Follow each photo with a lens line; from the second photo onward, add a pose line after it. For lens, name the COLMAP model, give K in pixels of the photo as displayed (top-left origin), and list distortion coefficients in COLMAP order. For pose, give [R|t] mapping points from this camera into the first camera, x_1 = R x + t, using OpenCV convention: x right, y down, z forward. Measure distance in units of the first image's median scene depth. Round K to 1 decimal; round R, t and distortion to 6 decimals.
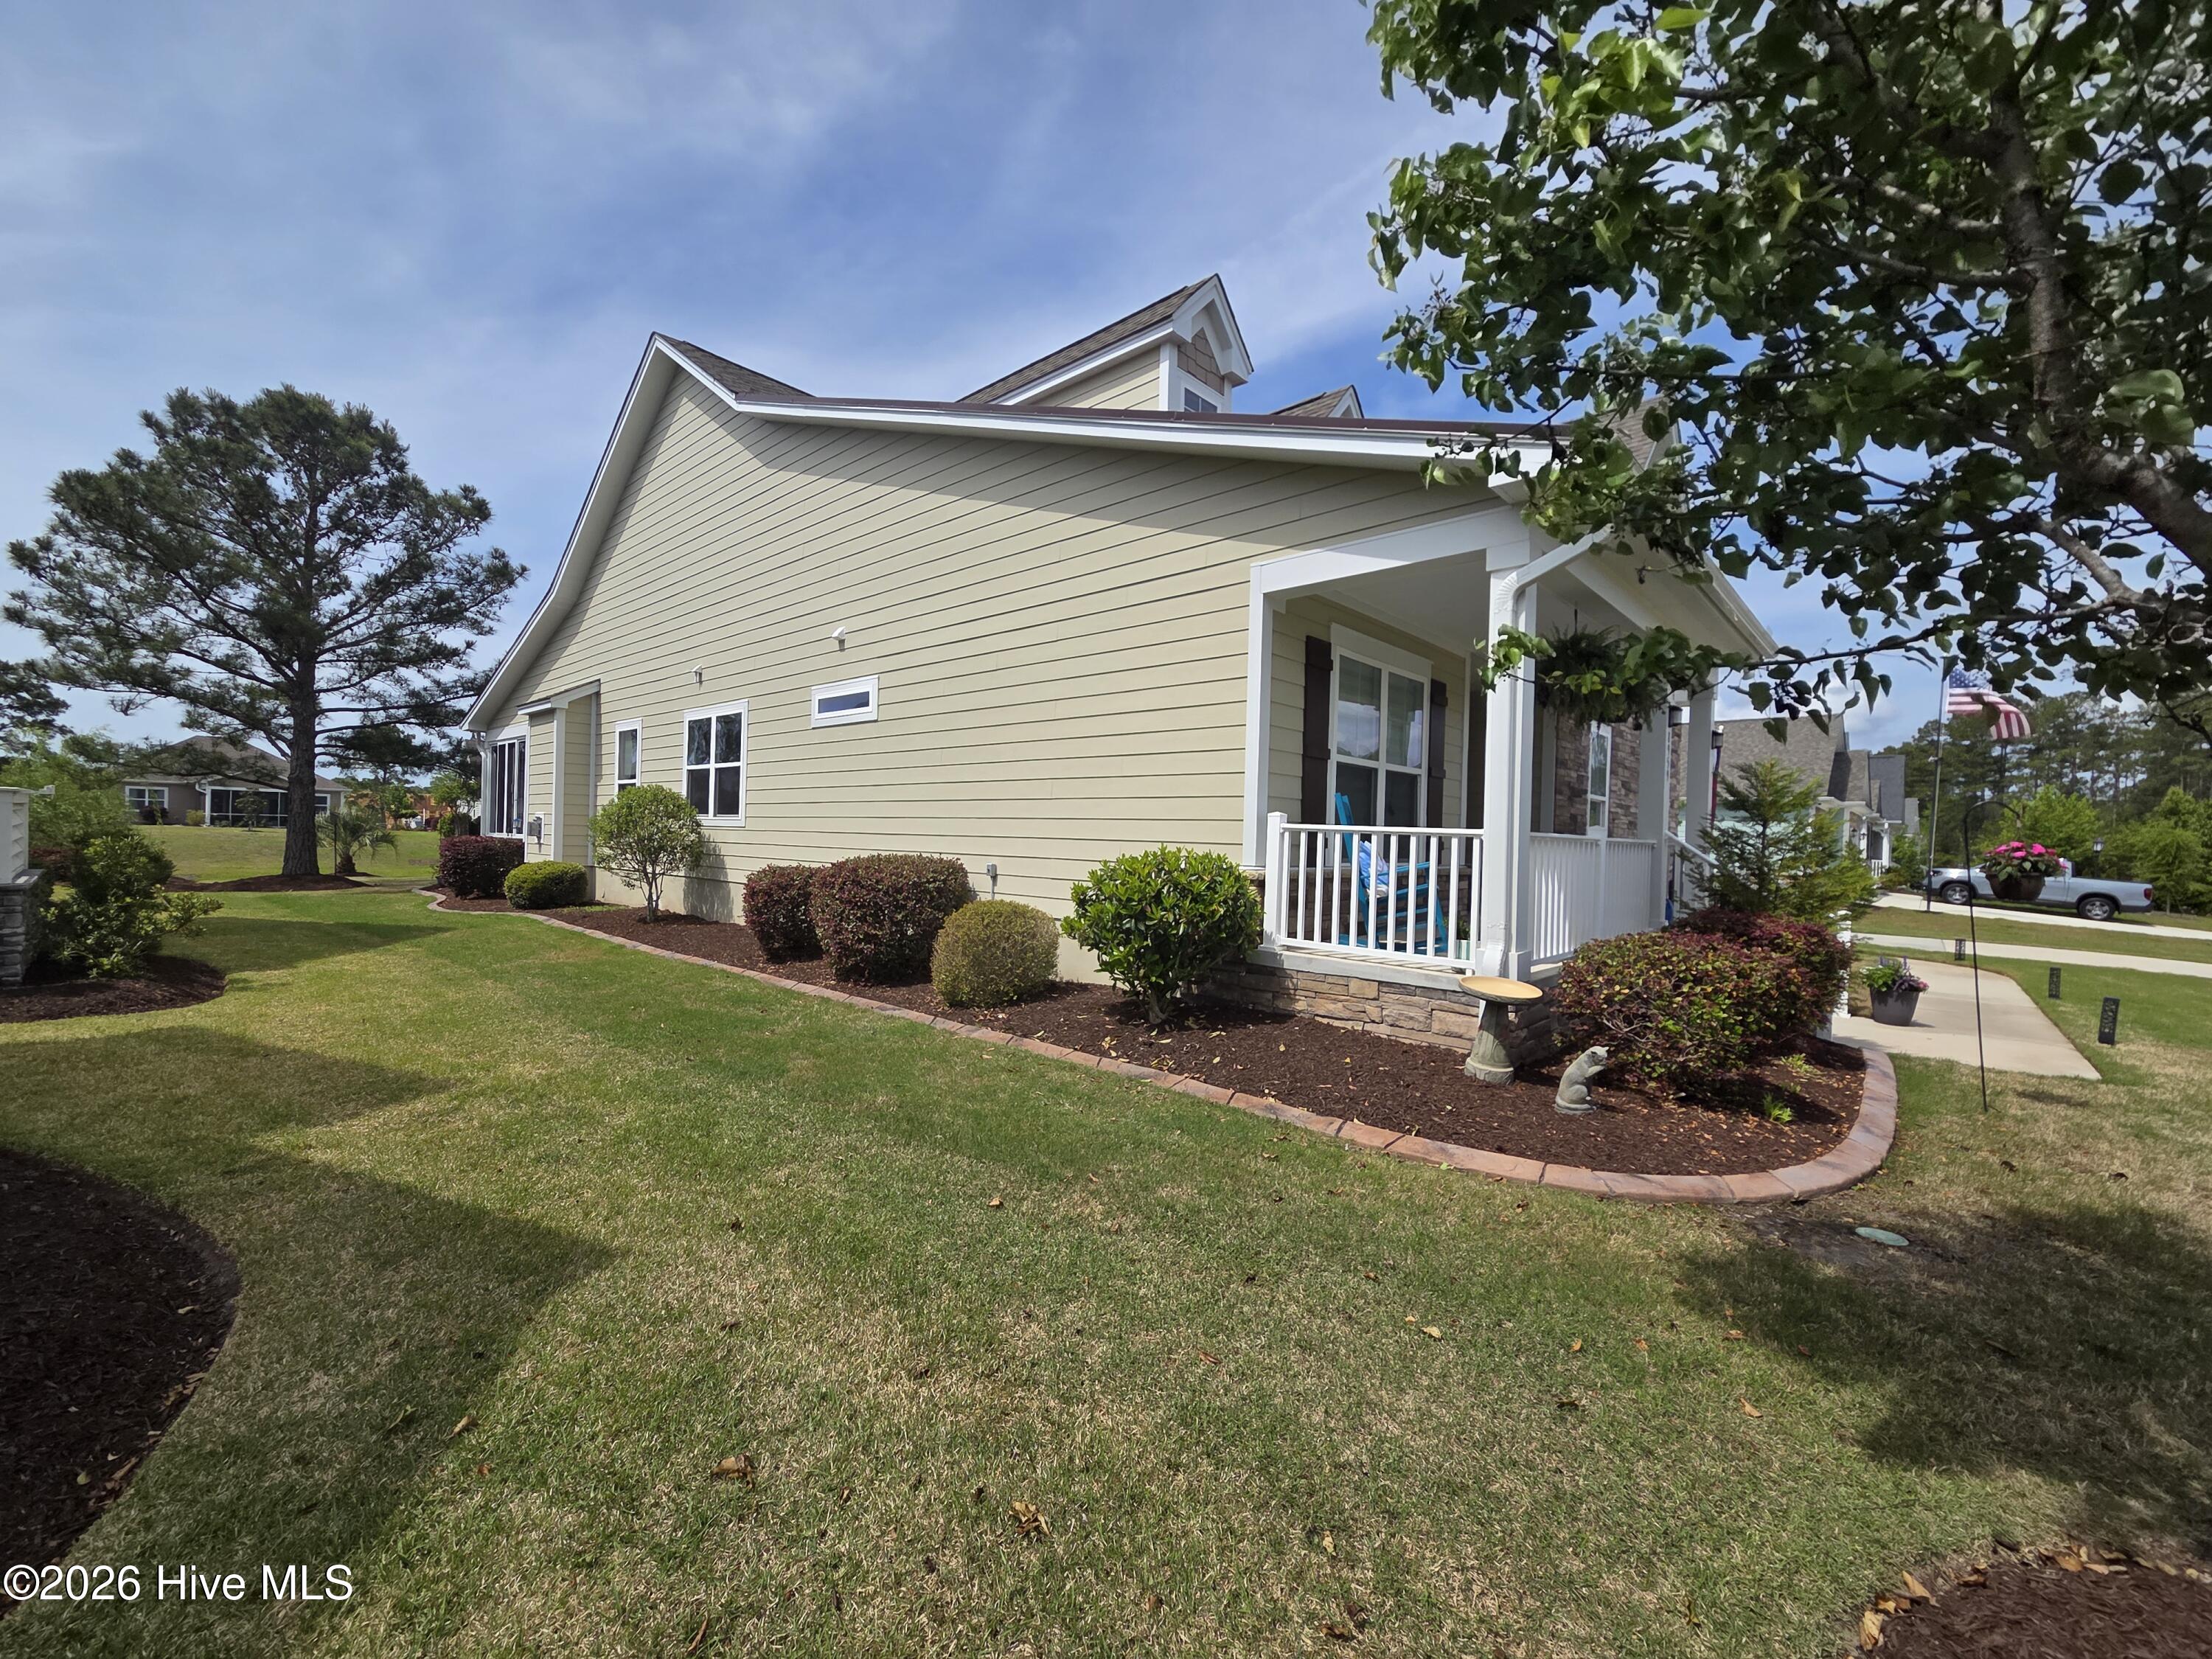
lens RADIAL K [[889.4, 0, 1104.4], [0, 889.4, 837.9], [0, 0, 1]] dist [0.004152, 0.000230]
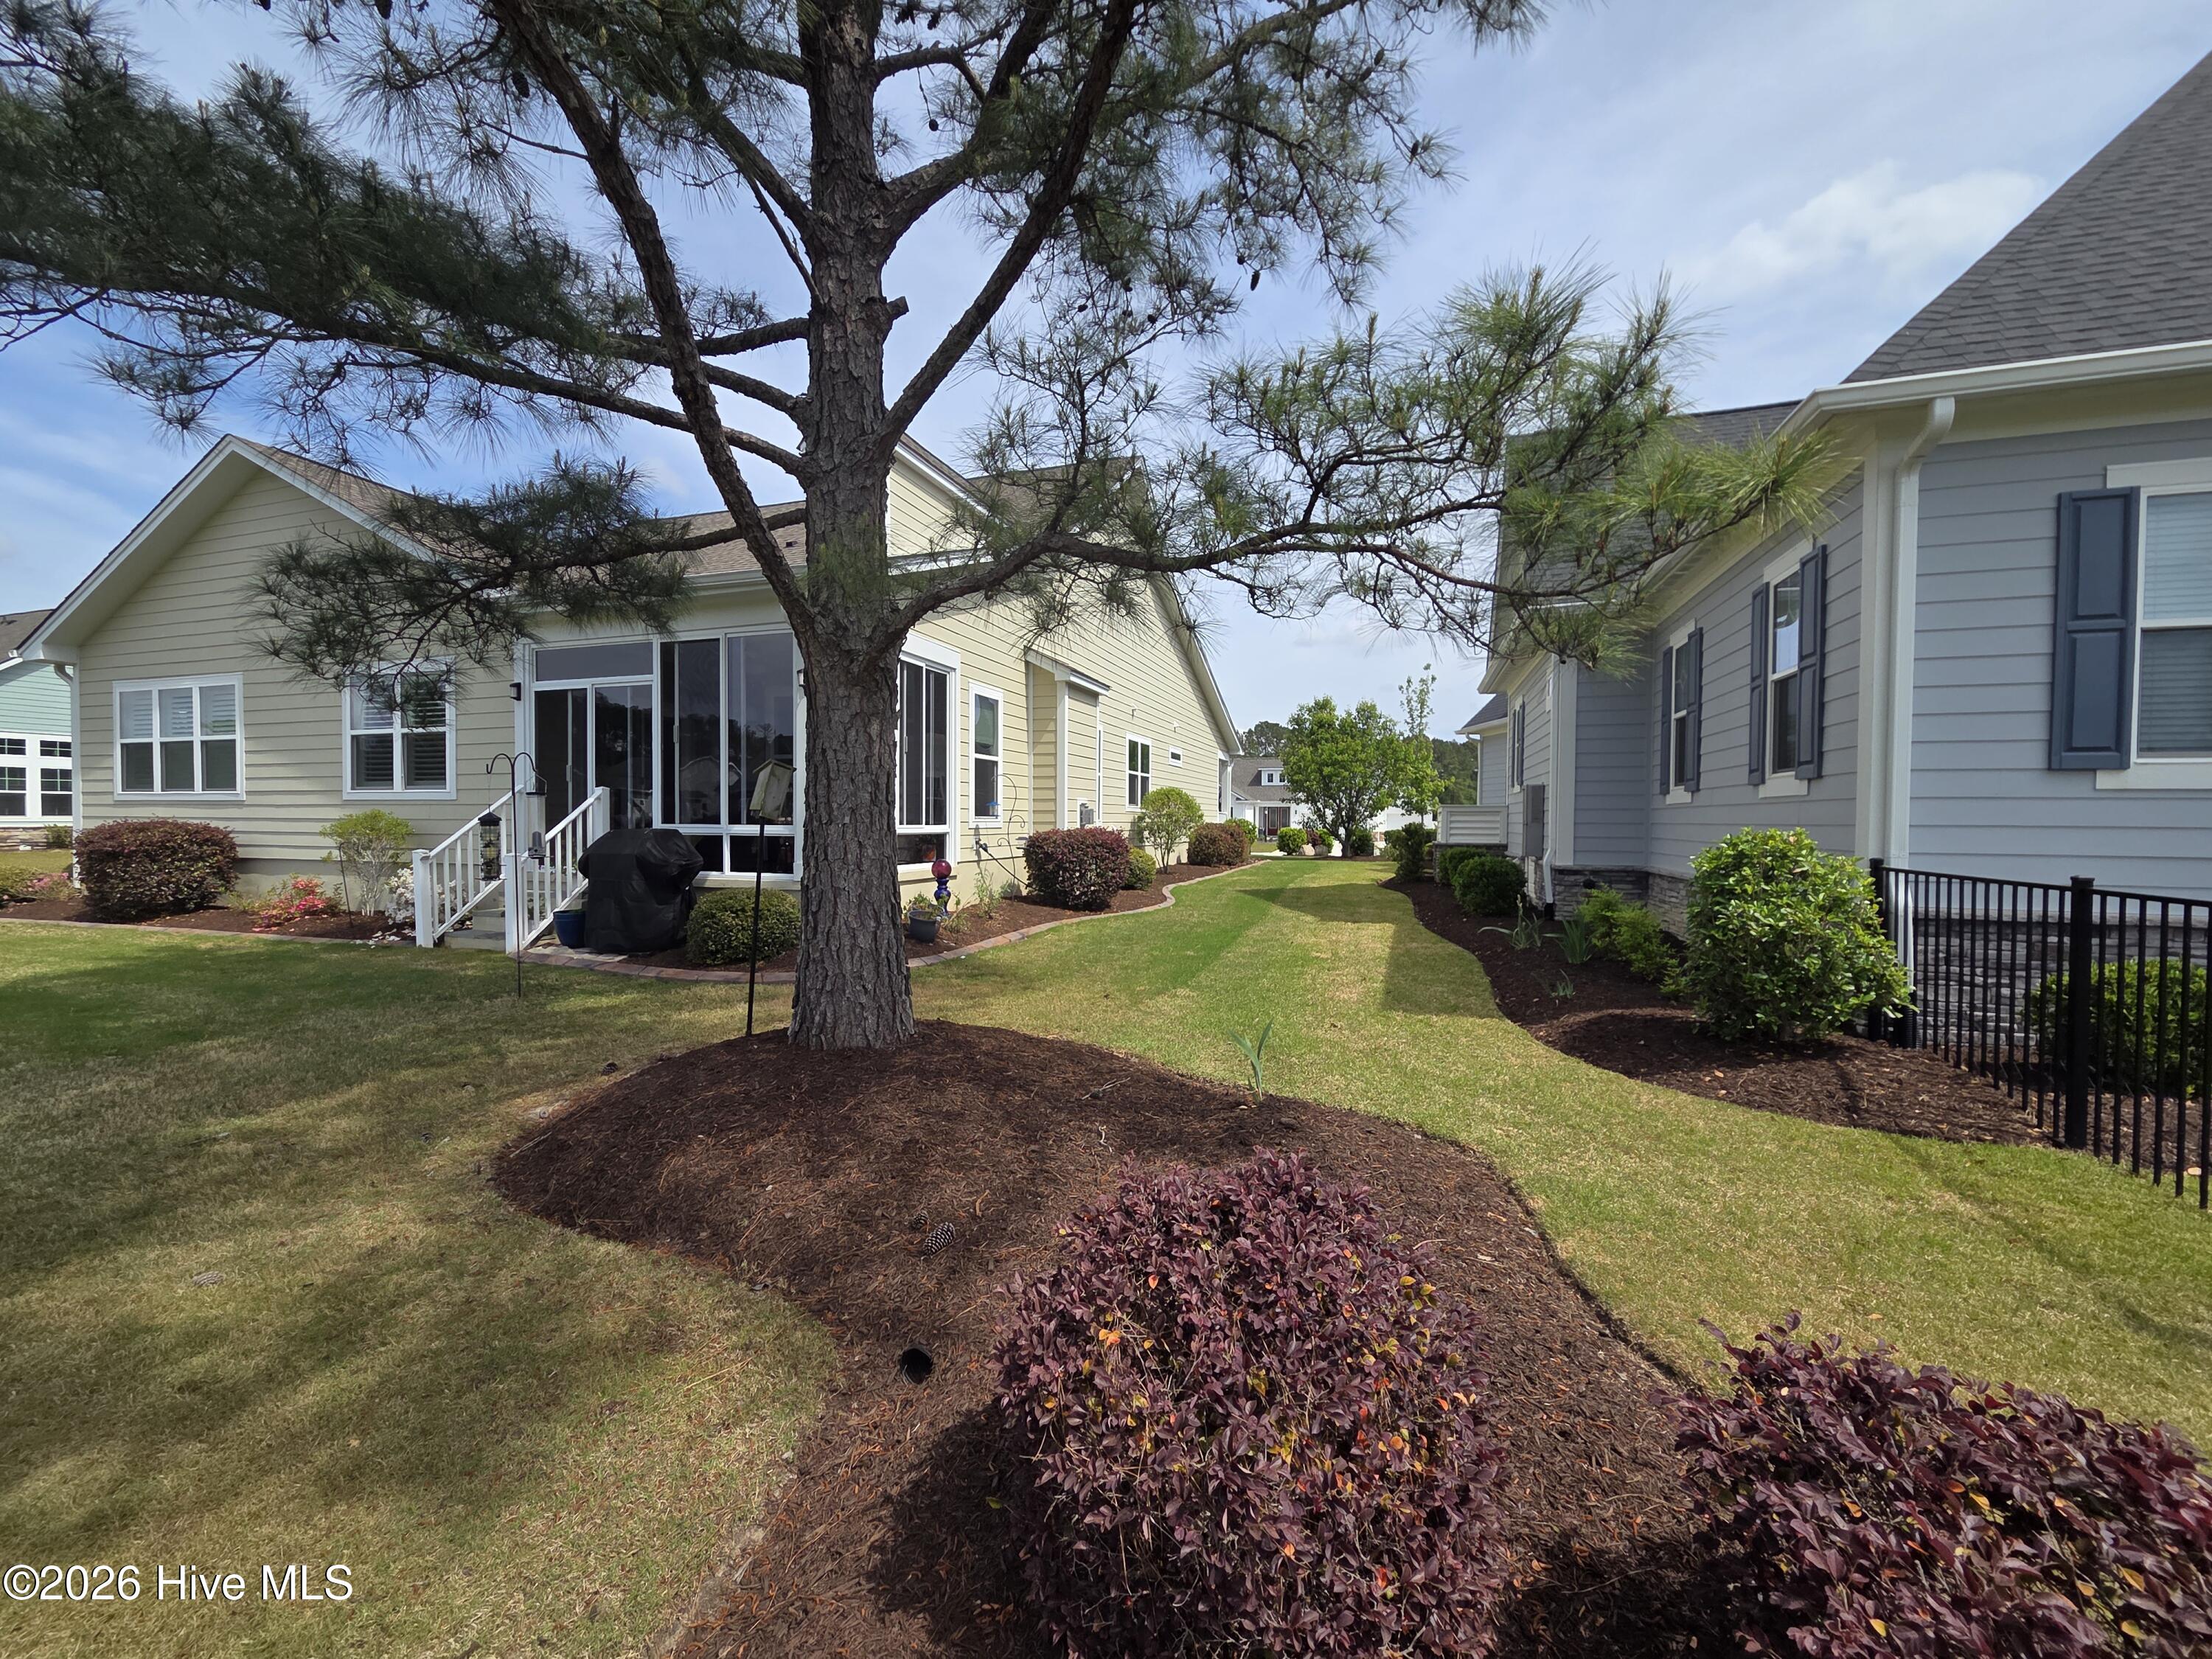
lens RADIAL K [[889.4, 0, 1104.4], [0, 889.4, 837.9], [0, 0, 1]] dist [0.004152, 0.000230]
pose [[-0.409160, -0.055217, 0.910790, -3.592017], [-0.021011, 0.998473, 0.051094, -0.091193], [-0.912221, 0.001769, -0.409696, 3.294927]]
